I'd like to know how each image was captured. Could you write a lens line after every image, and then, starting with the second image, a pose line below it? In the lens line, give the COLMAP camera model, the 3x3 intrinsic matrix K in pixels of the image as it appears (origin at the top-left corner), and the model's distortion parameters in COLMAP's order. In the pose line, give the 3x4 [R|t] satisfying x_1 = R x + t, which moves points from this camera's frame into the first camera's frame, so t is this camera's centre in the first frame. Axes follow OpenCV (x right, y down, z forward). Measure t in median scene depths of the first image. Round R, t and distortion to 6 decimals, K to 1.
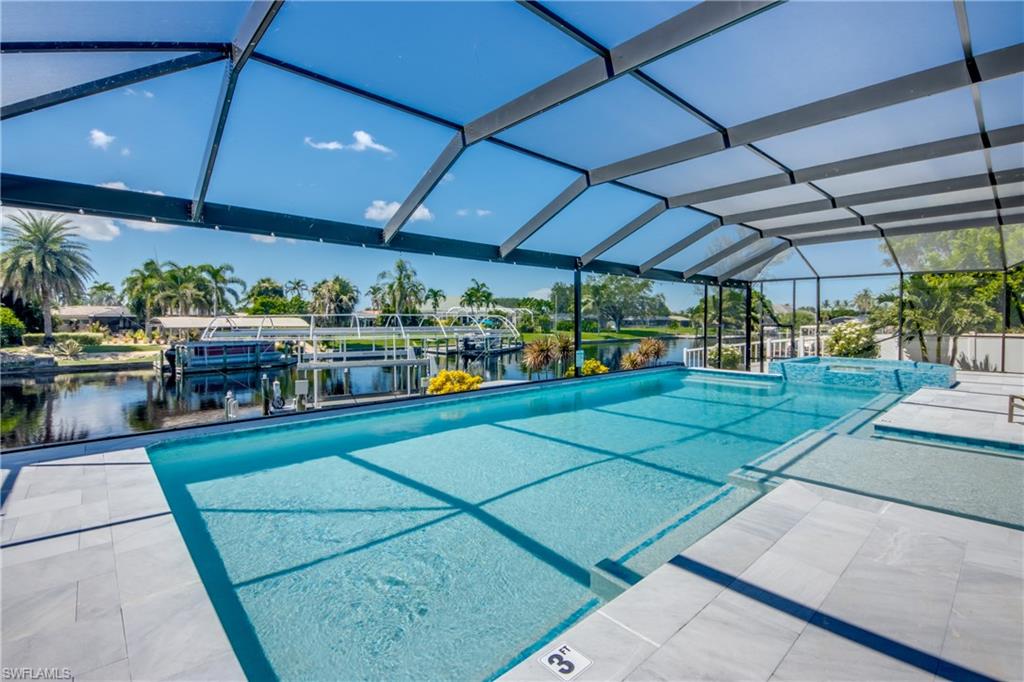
lens RADIAL K [[450.2, 0, 512.0], [0, 450.2, 341.0], [0, 0, 1]] dist [0.041539, 0.000088]
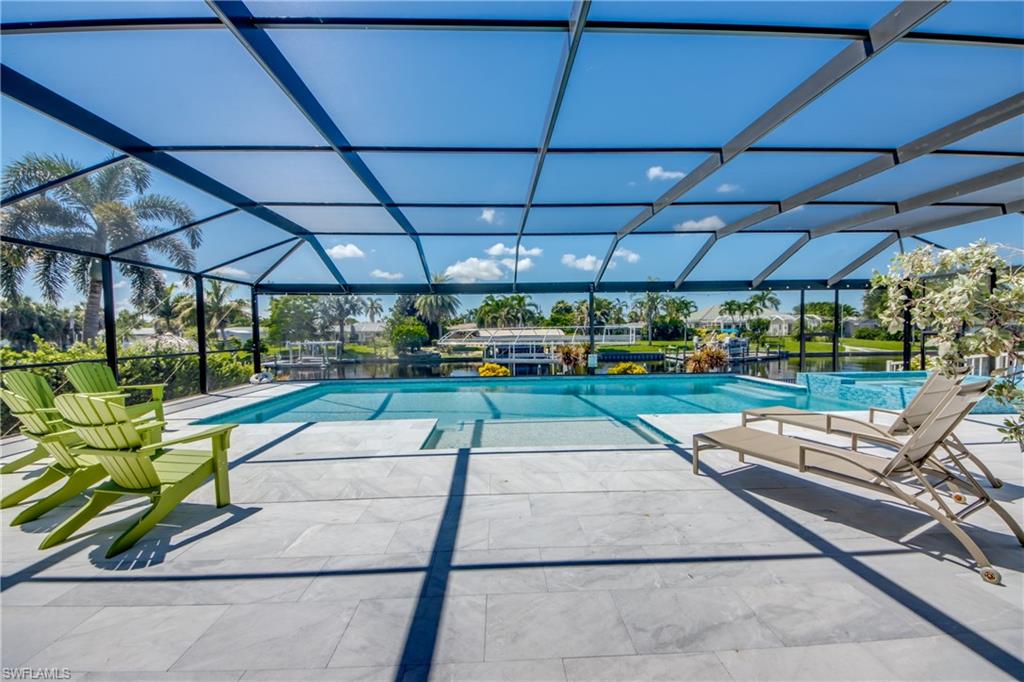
lens RADIAL K [[390.8, 0, 512.0], [0, 390.8, 341.0], [0, 0, 1]] dist [-0.000219, 0.000161]
pose [[0.768419, 0.006214, -0.639917, 0.184206], [-0.017227, 0.999791, -0.010979, -0.000011], [0.639715, 0.019461, 0.768366, 0.003430]]
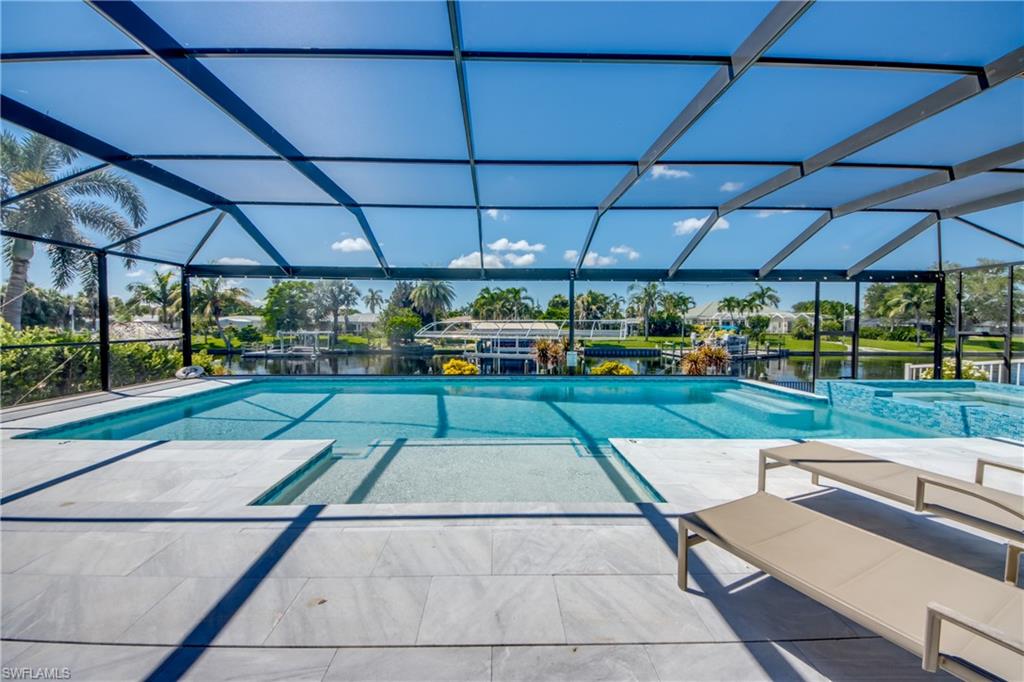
lens RADIAL K [[382.6, 0, 502.7], [0, 382.6, 331.2], [0, 0, 1]] dist [-0.006233, -0.000423]
pose [[0.752704, 0.014723, -0.658195, 0.173069], [-0.035022, 0.999230, -0.017699, -0.001643], [0.657427, 0.036373, 0.752640, 0.049341]]
